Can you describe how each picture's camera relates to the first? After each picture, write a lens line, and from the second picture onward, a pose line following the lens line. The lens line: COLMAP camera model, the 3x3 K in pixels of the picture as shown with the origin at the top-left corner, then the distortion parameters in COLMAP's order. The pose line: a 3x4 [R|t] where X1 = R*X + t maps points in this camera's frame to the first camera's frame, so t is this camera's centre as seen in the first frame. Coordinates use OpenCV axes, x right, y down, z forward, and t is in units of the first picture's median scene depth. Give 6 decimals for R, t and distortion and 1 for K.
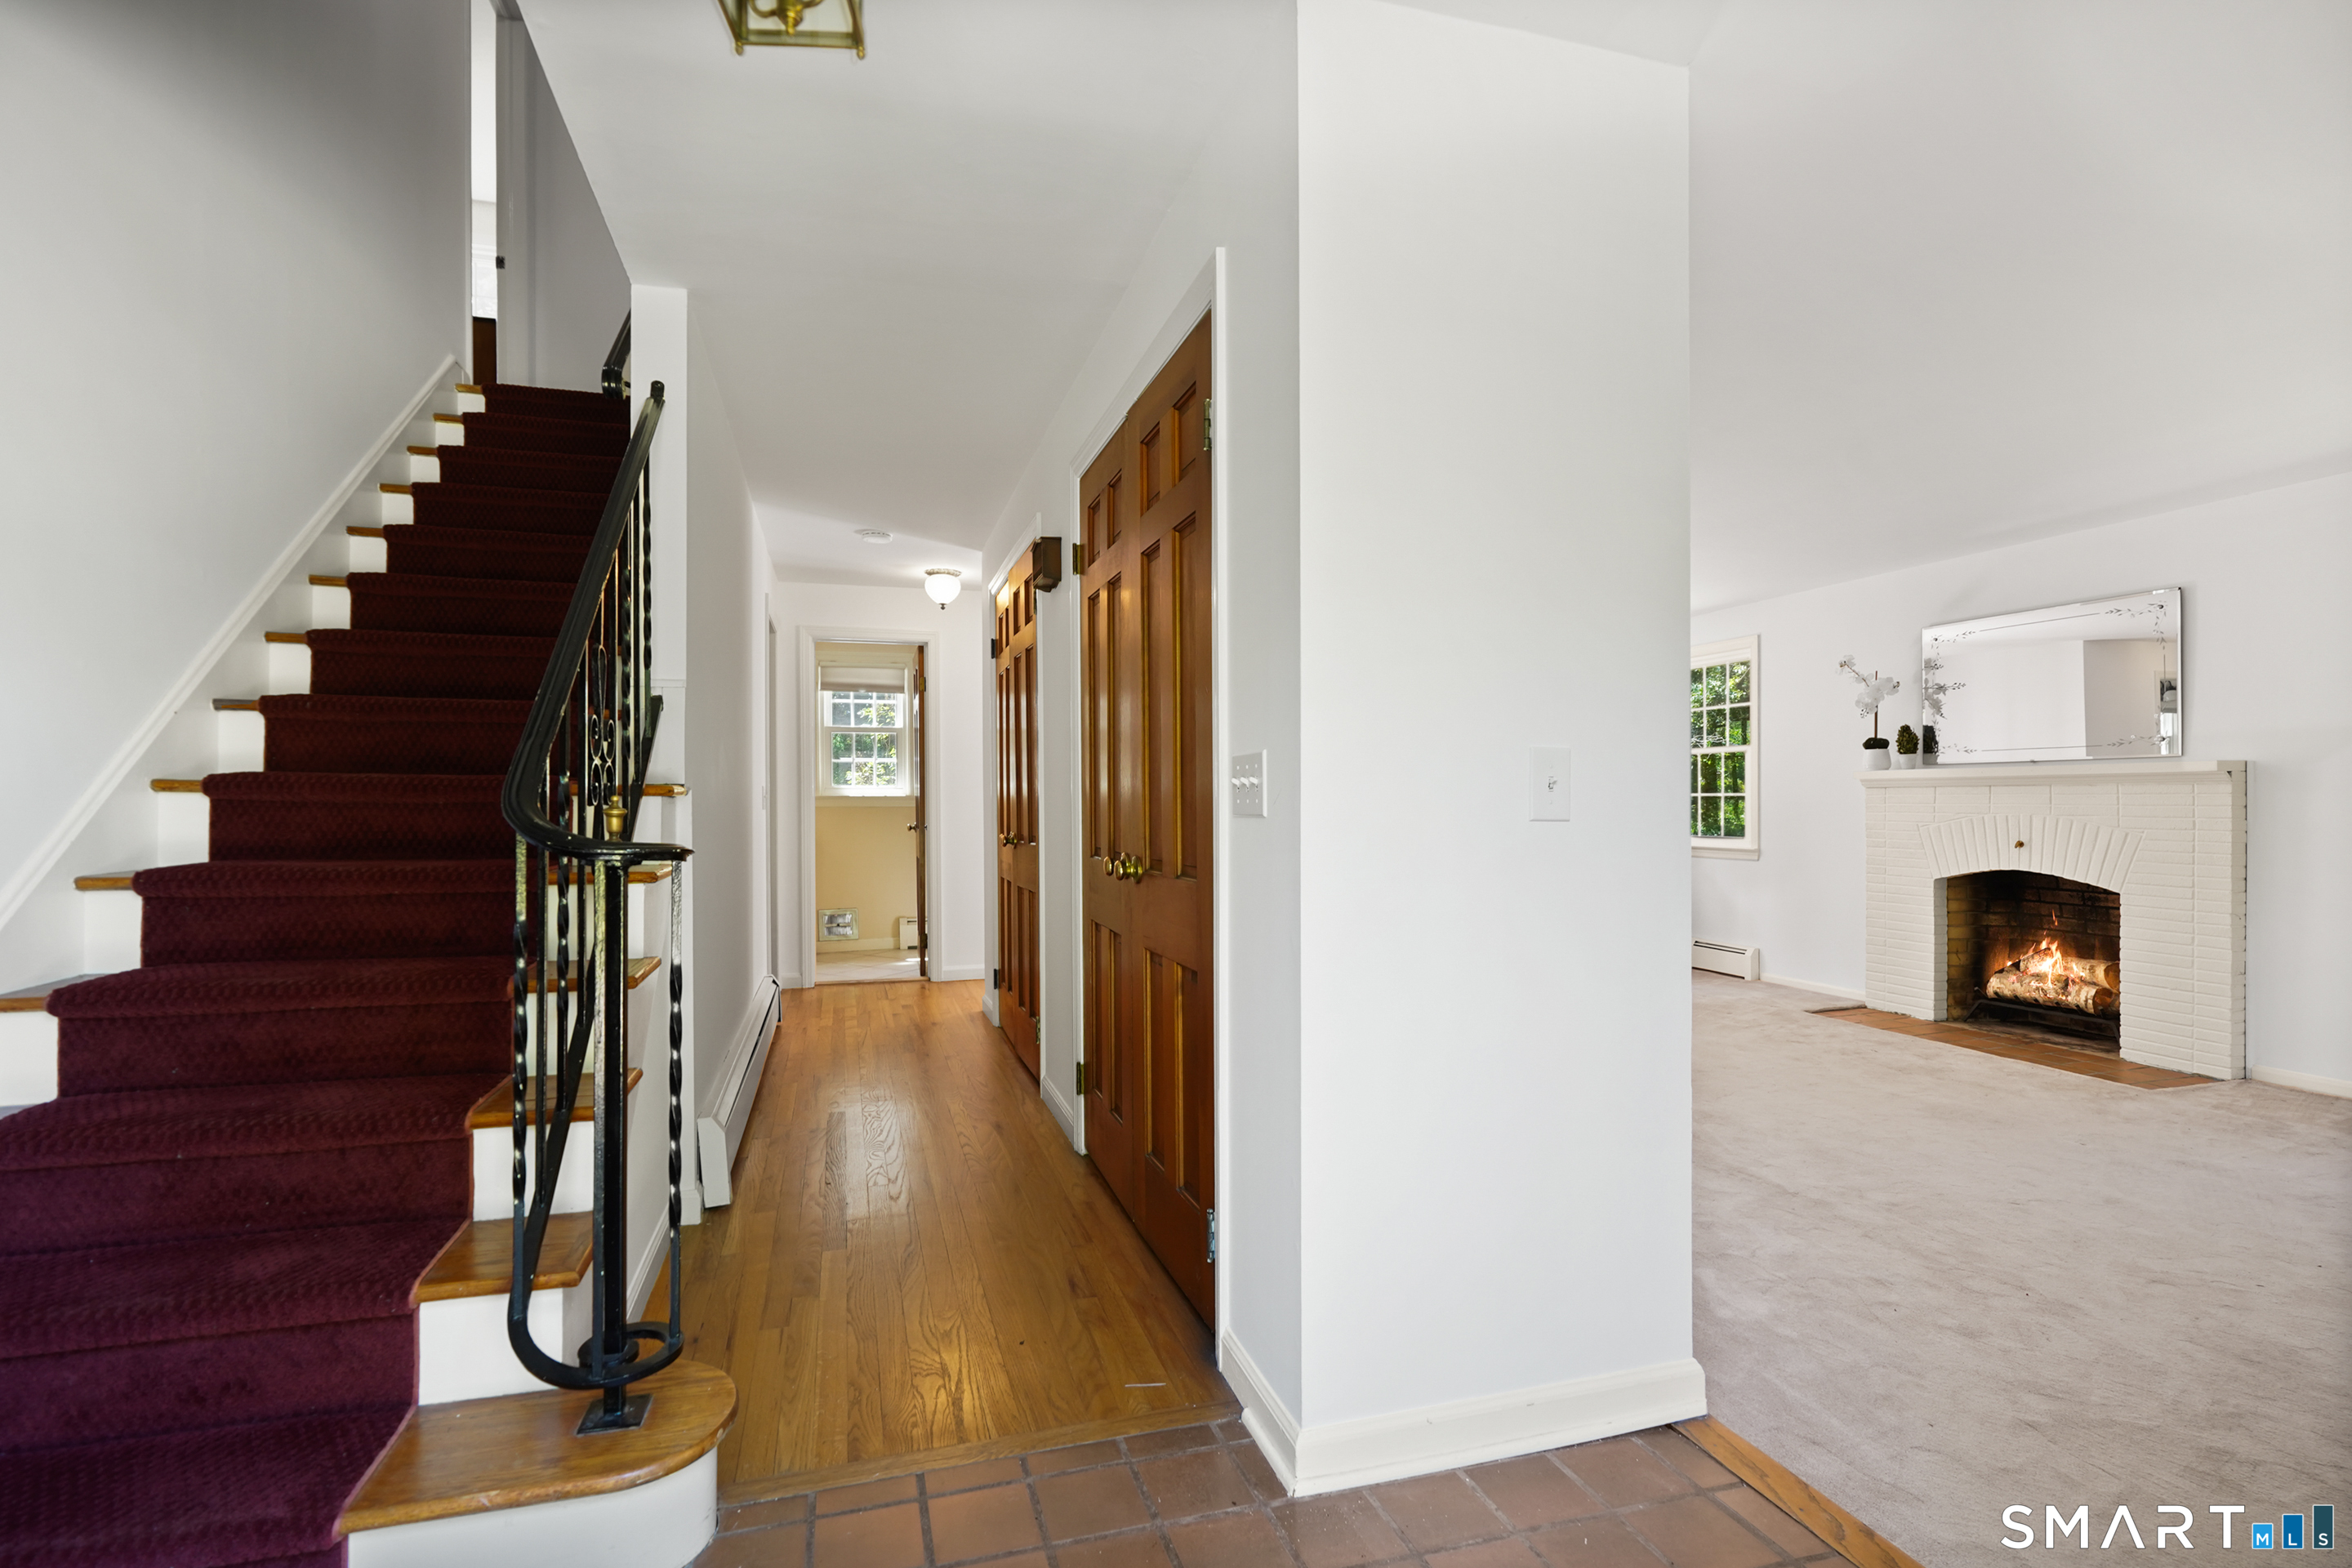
lens RADIAL K [[1087.3, 0, 1147.8], [0, 1087.3, 808.0], [0, 0, 1]] dist [-0.023319, 0.009158]
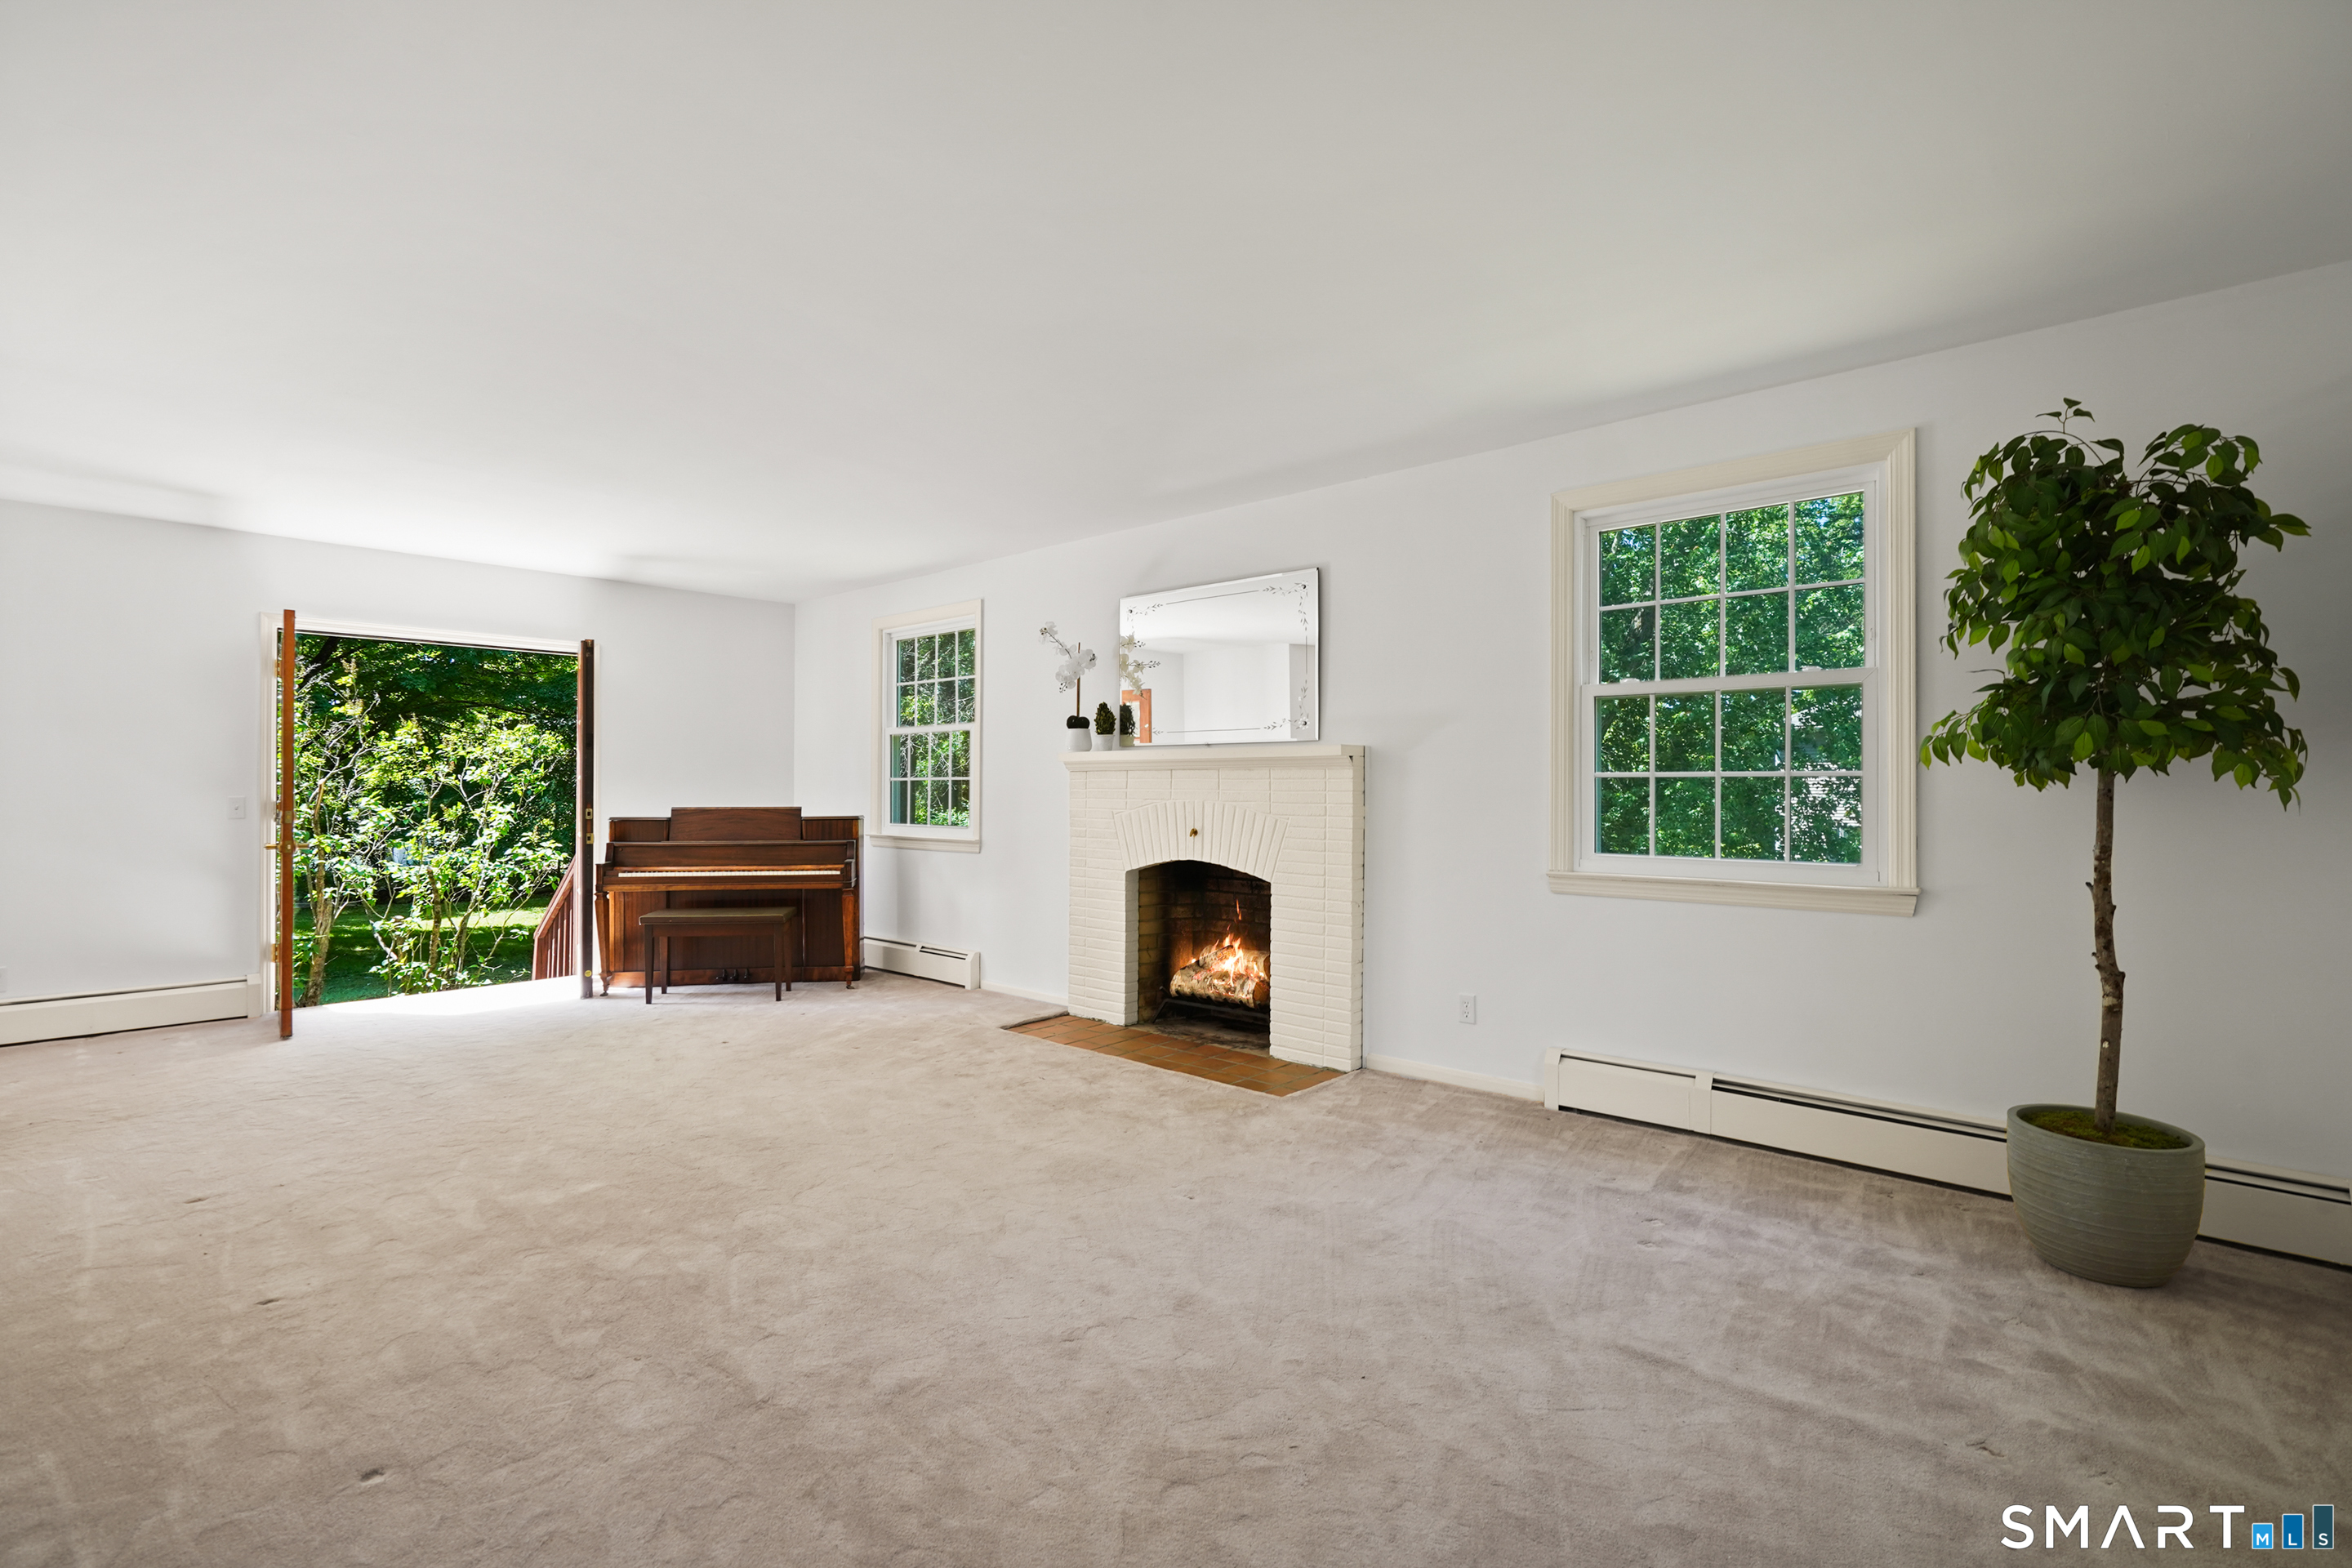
lens RADIAL K [[1071.1, 0, 1183.4], [0, 1071.1, 795.7], [0, 0, 1]] dist [-0.004023, -0.000228]
pose [[0.839954, 0.006046, 0.542625, 0.314011], [-0.004589, 0.999981, -0.004039, 0.005934], [-0.542639, 0.000902, 0.839966, 0.234342]]
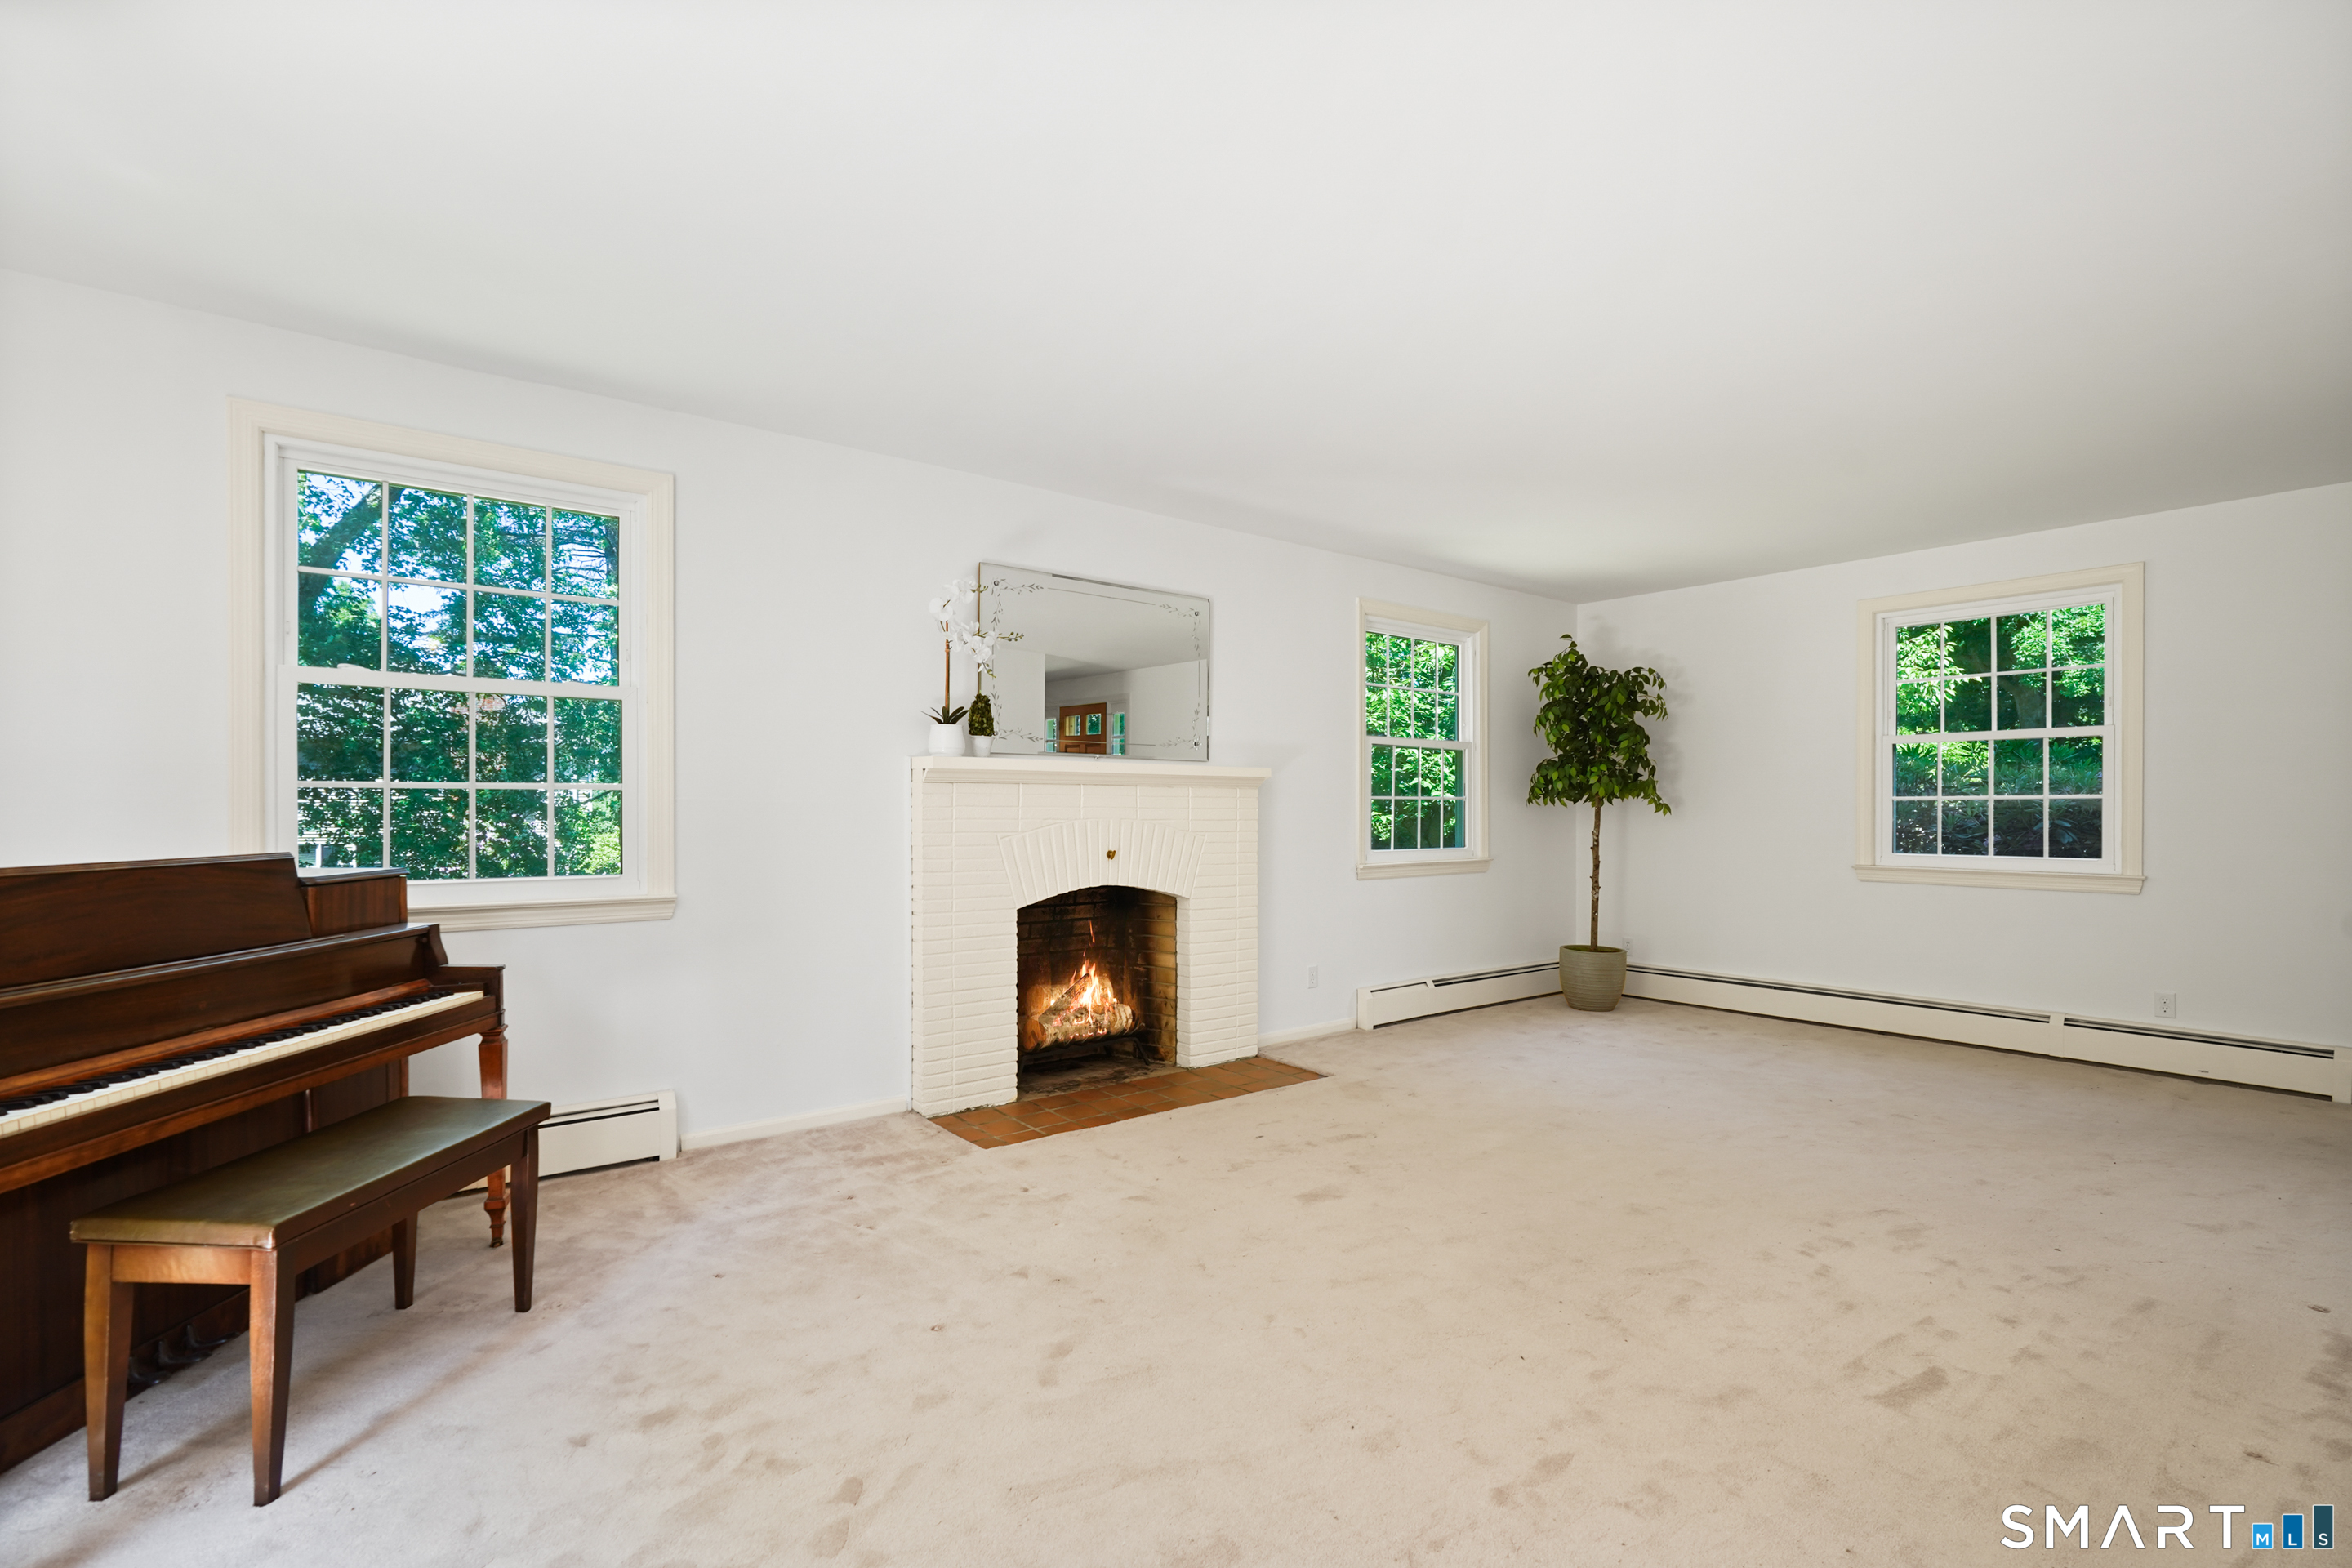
lens RADIAL K [[1087.3, 0, 1147.8], [0, 1087.3, 808.0], [0, 0, 1]] dist [-0.023319, 0.009158]
pose [[-0.353958, 0.000208, 0.935261, 0.006181], [0.003458, 0.999993, 0.001087, -0.003598], [-0.935255, 0.003619, -0.353957, 1.345949]]
